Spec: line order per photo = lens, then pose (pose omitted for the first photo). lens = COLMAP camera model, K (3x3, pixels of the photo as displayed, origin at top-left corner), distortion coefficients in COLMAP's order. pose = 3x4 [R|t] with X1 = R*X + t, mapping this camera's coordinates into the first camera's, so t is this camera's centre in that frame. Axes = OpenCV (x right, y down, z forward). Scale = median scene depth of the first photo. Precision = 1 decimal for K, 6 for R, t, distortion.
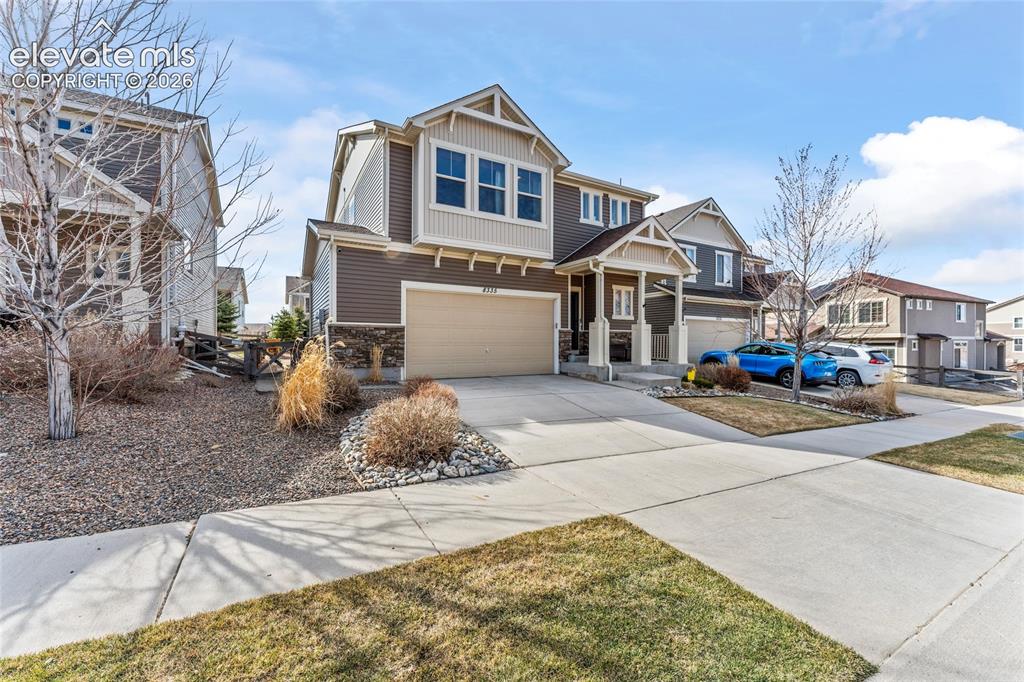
lens RADIAL K [[413.2, 0, 511.4], [0, 413.2, 343.4], [0, 0, 1]] dist [0.001187, 0.000083]
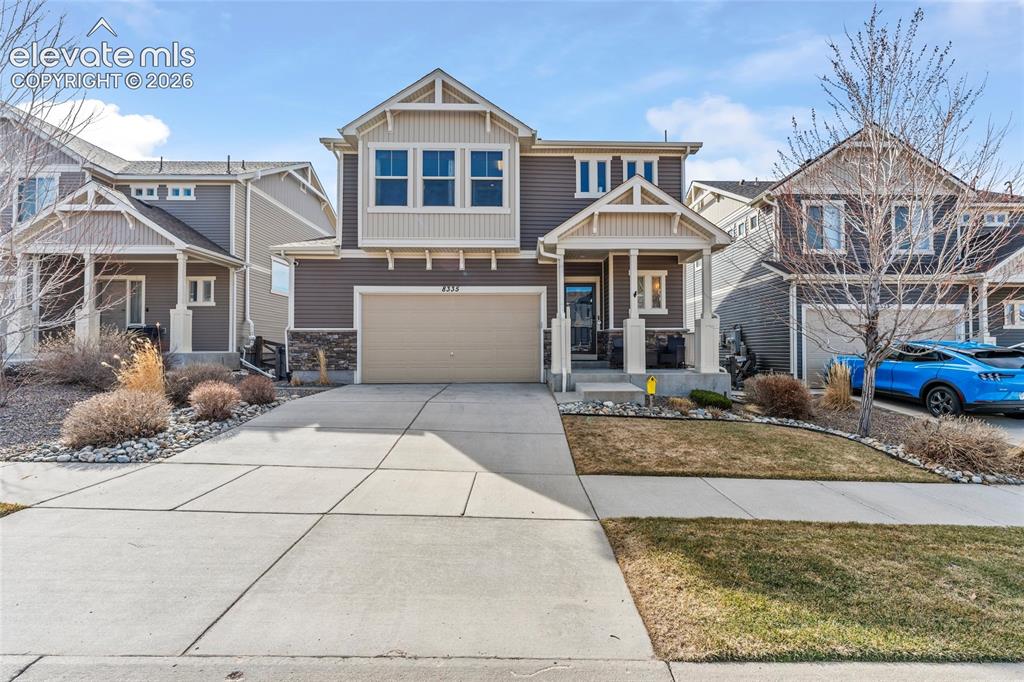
lens RADIAL K [[448.7, 0, 514.0], [0, 448.7, 342.8], [0, 0, 1]] dist [0.000711, -0.000073]
pose [[0.879536, -0.016677, -0.475539, 0.565556], [0.006843, 0.999726, -0.022402, 0.015513], [0.475782, 0.016449, 0.879409, 0.194529]]
